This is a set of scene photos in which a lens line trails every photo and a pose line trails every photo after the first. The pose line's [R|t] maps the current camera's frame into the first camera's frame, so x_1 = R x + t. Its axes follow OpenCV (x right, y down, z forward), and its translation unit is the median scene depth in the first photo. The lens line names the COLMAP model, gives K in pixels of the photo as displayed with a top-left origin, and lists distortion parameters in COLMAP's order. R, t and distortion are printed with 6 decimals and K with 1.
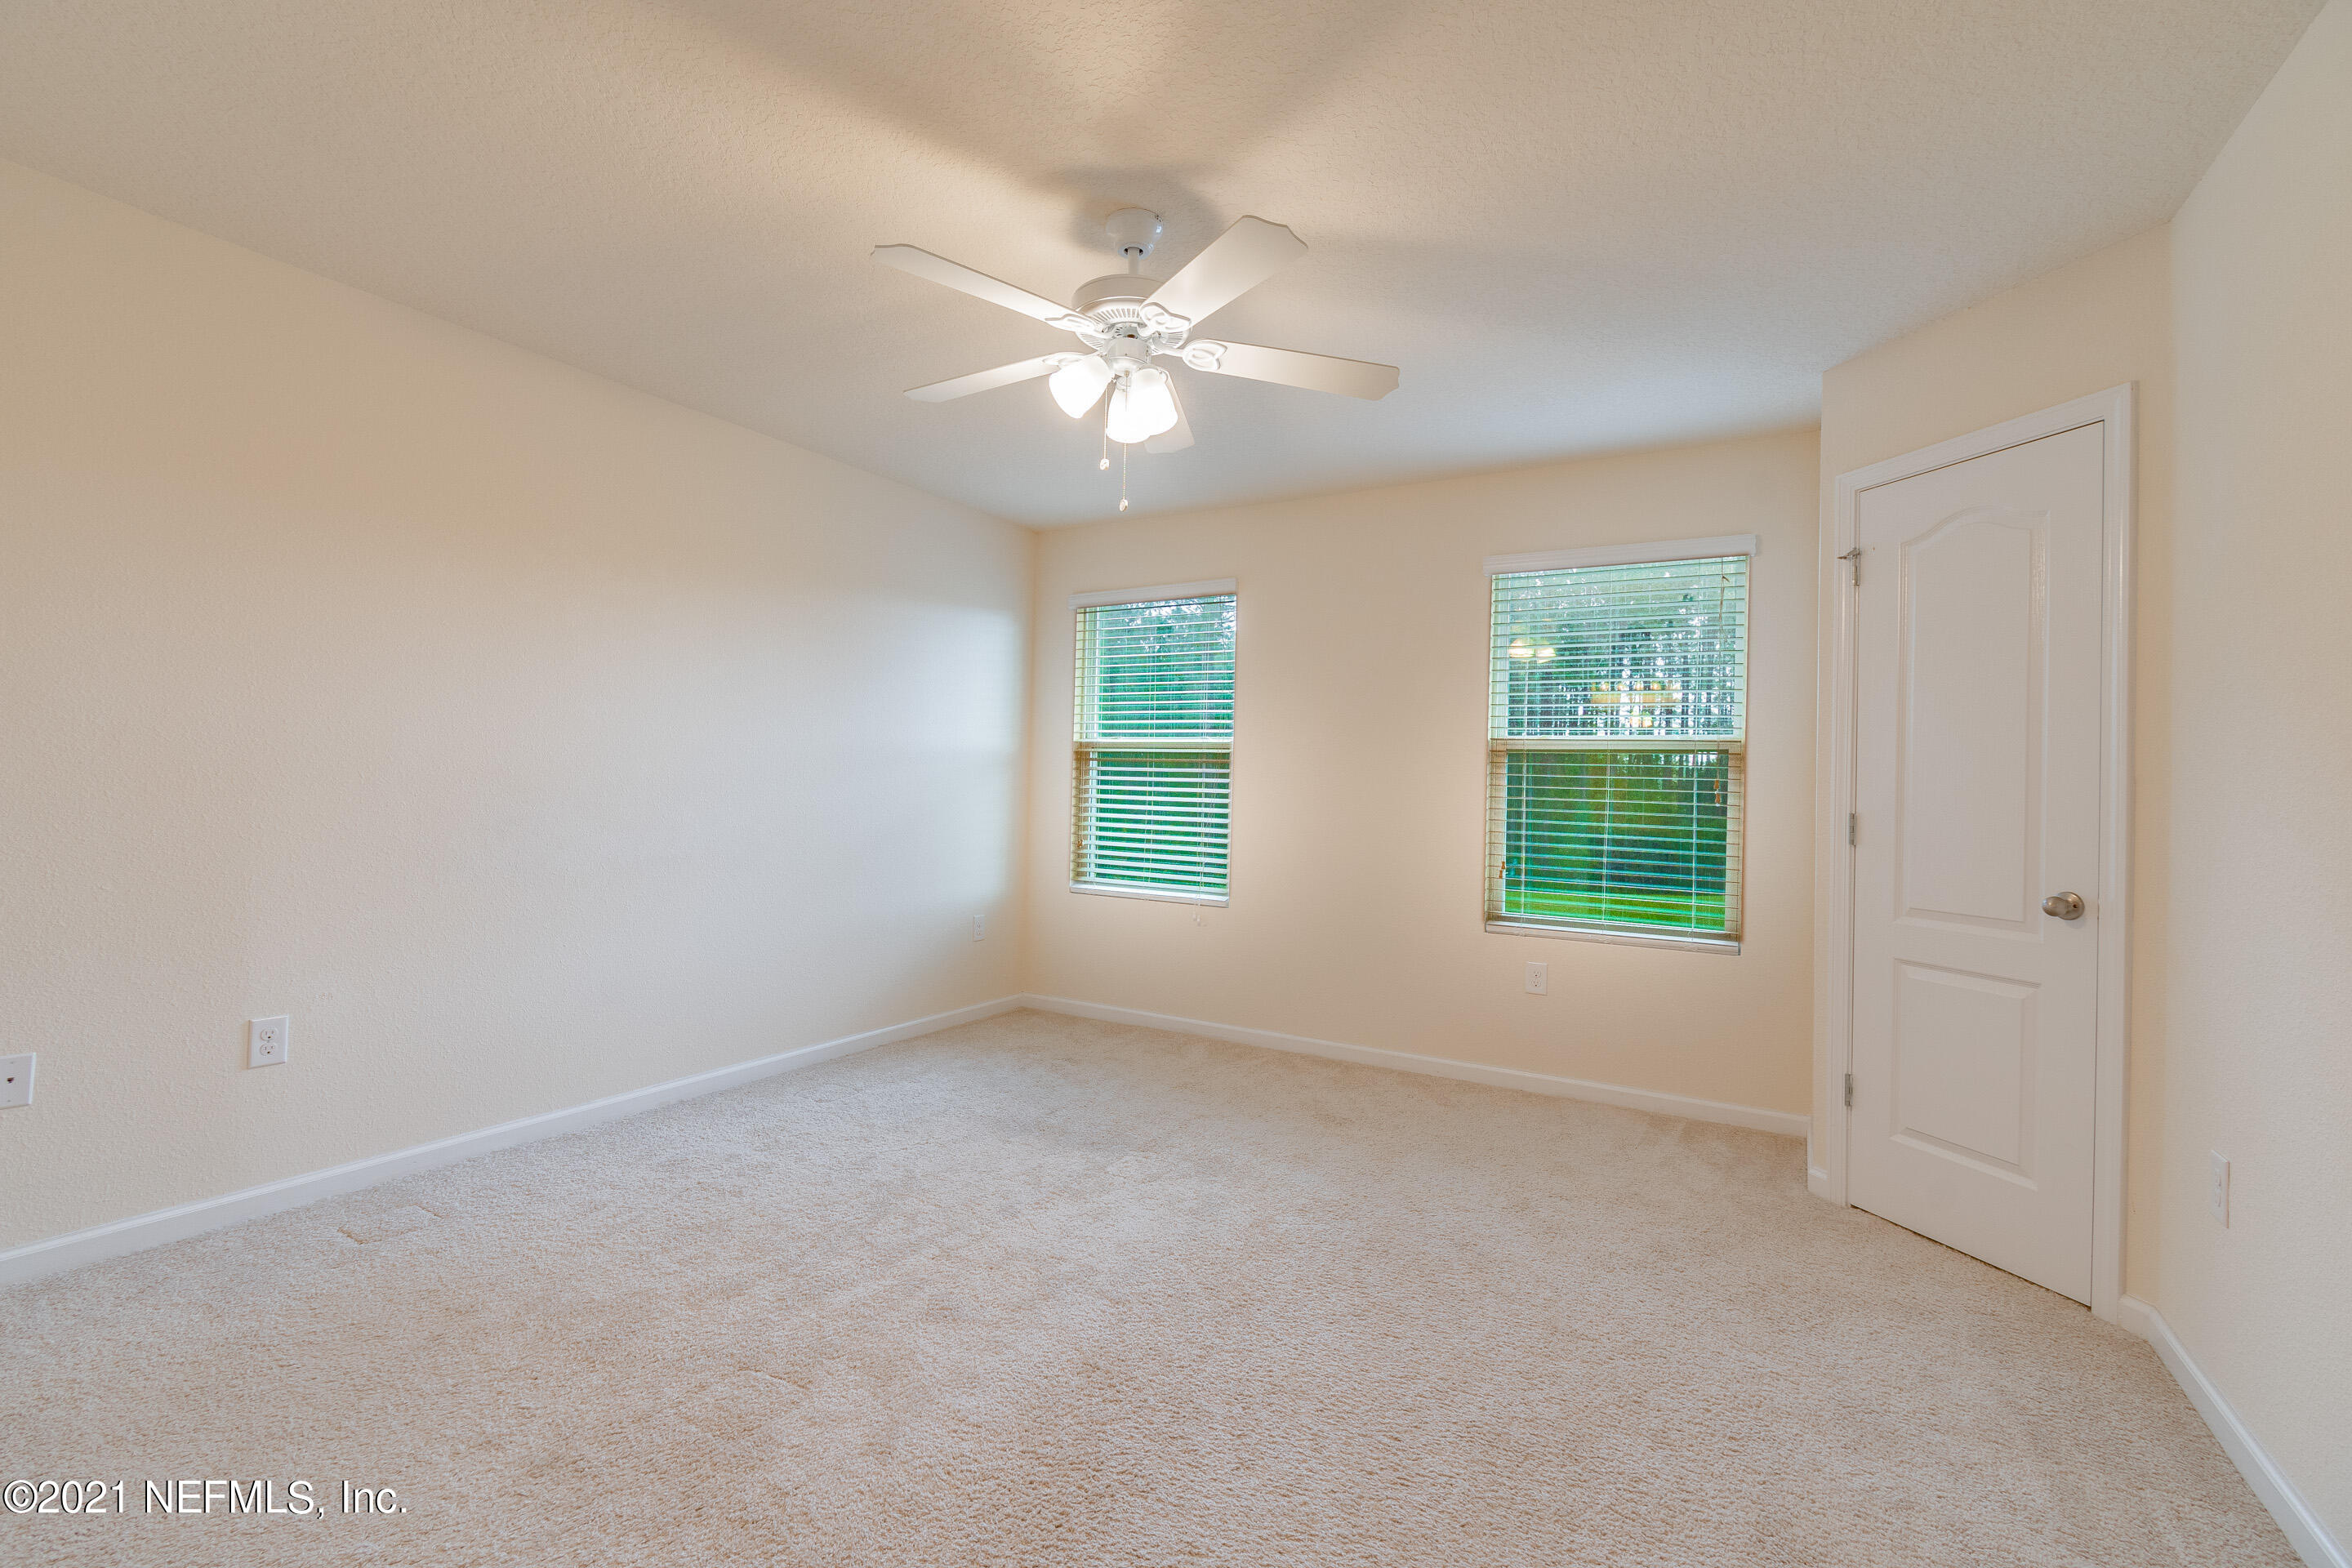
lens RADIAL K [[1040.8, 0, 1167.7], [0, 1040.8, 783.0], [0, 0, 1]] dist [-0.001023, -0.000638]
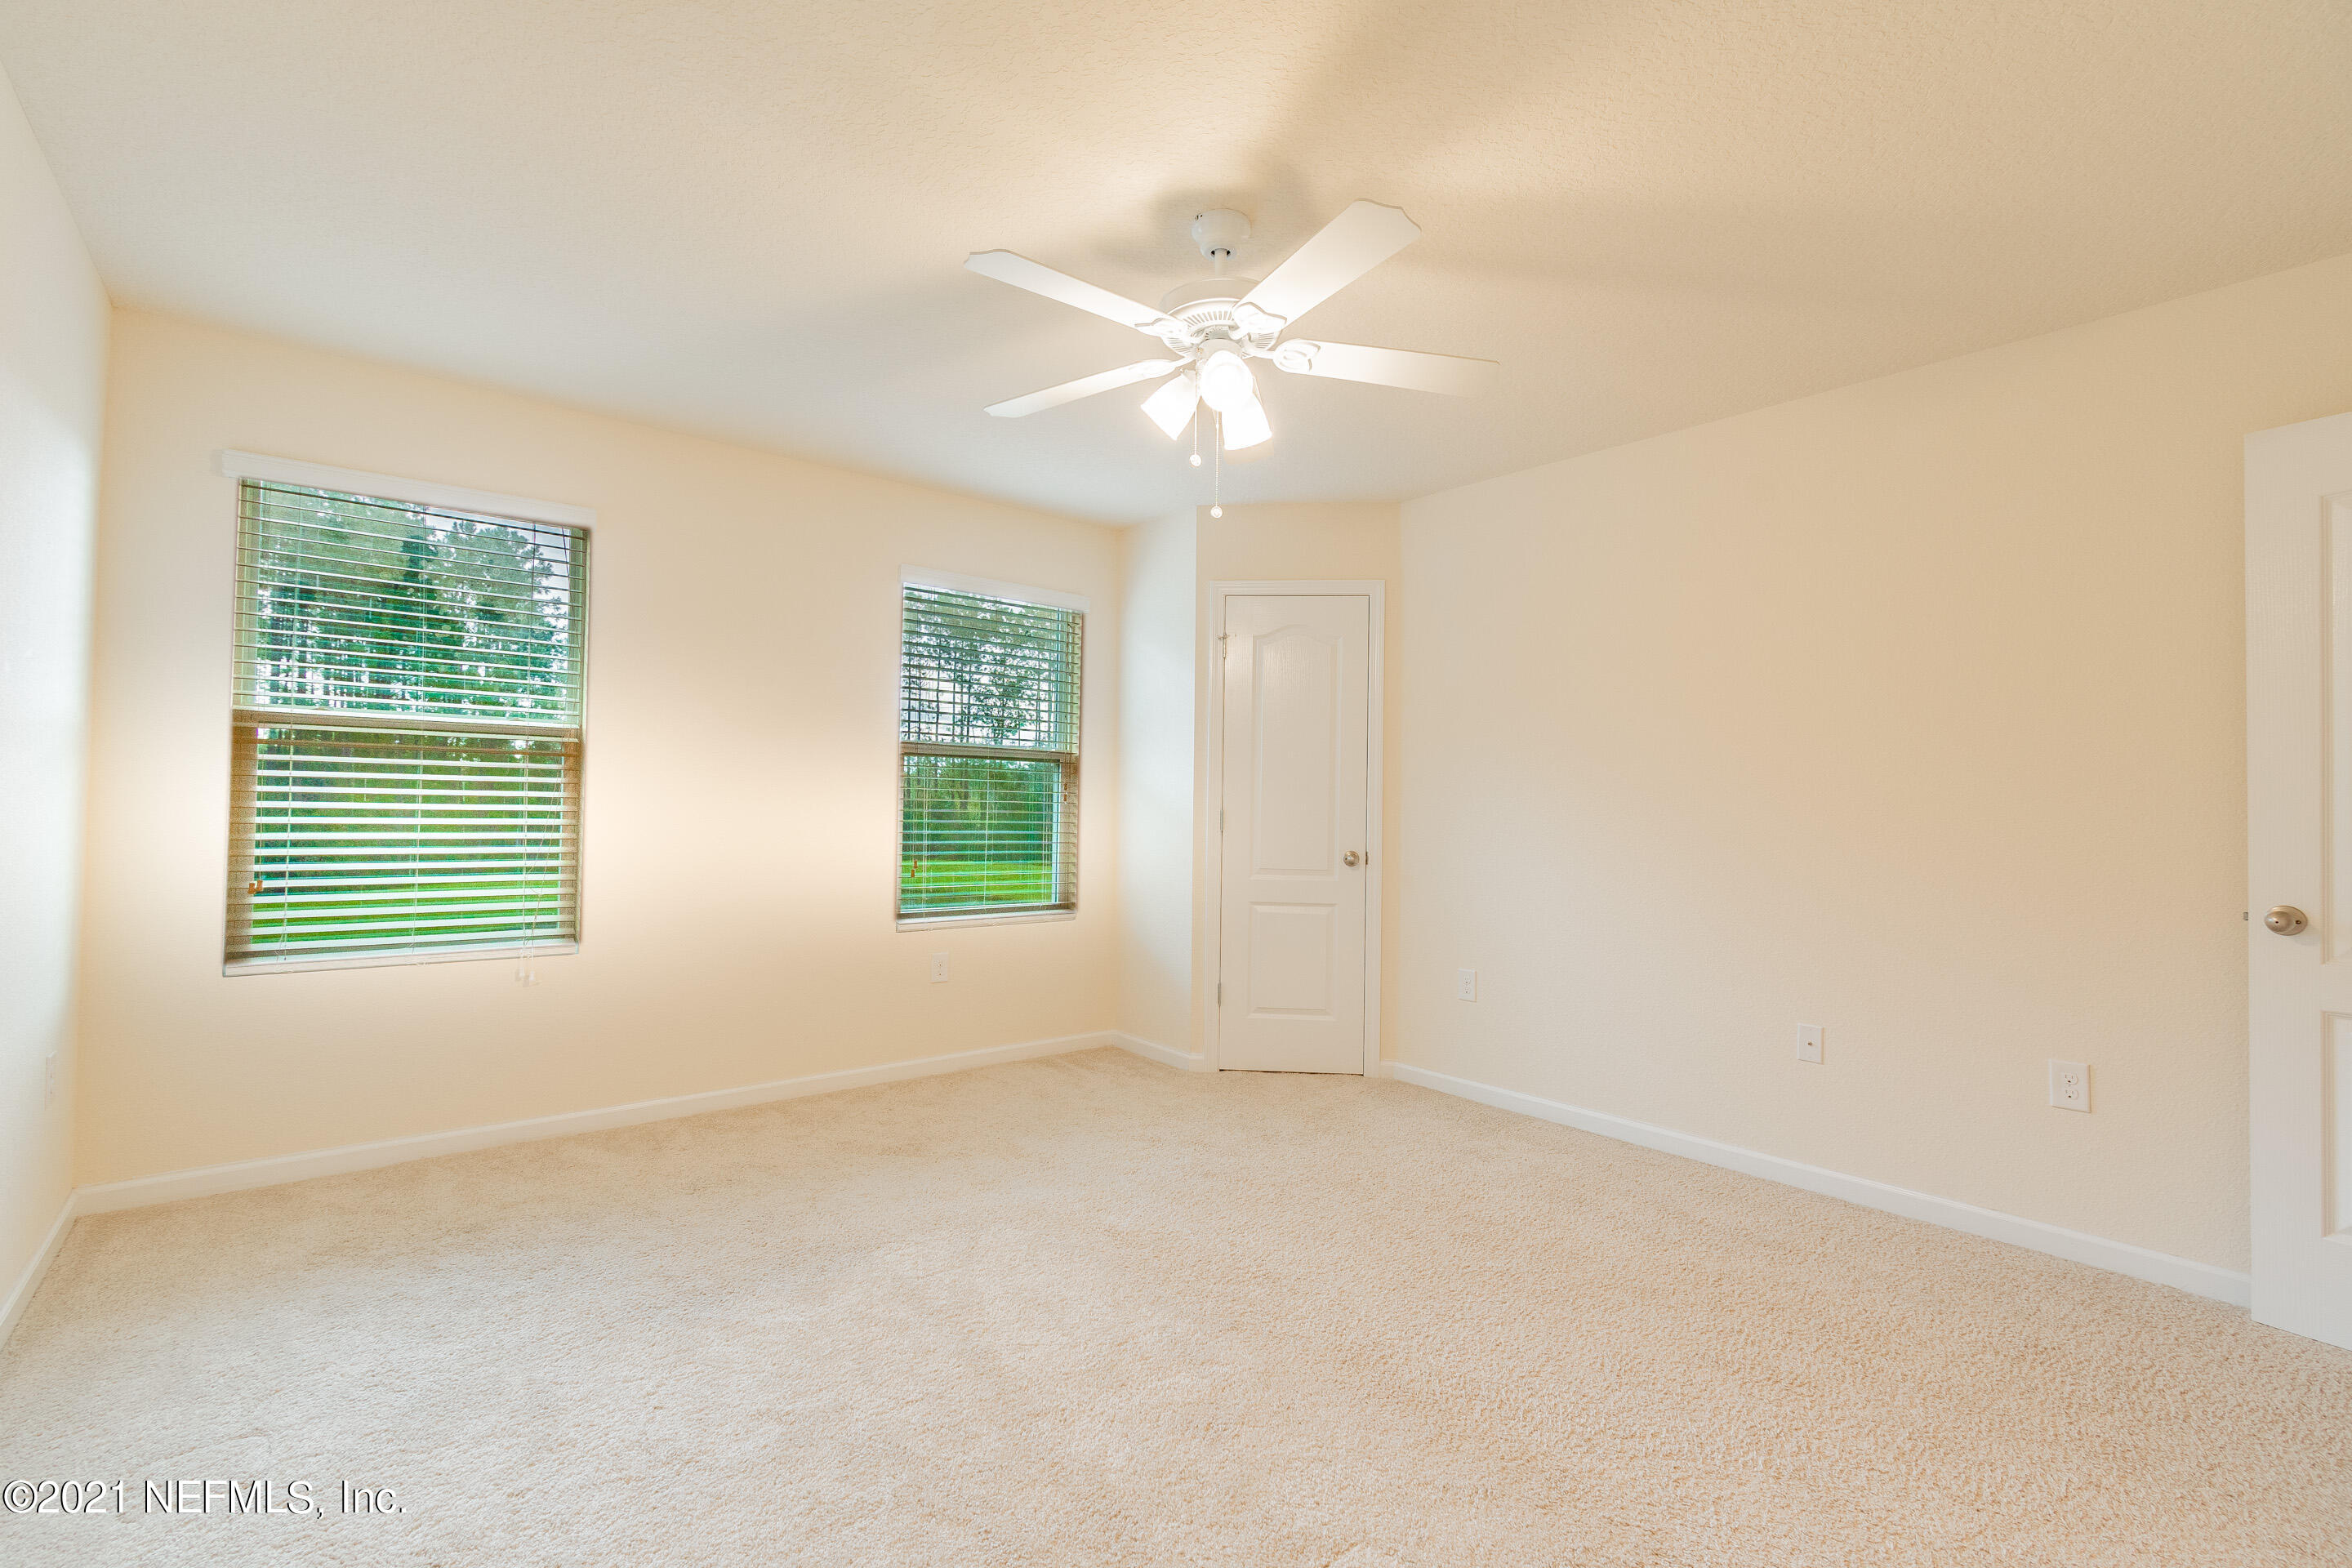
lens RADIAL K [[1001.2, 0, 1168.7], [0, 1001.2, 797.8], [0, 0, 1]] dist [0.001092, 0.000003]
pose [[0.350856, -0.009031, 0.936386, -0.668344], [-0.009197, 0.999872, 0.013089, -0.004967], [-0.936384, -0.013204, 0.350728, 0.527836]]
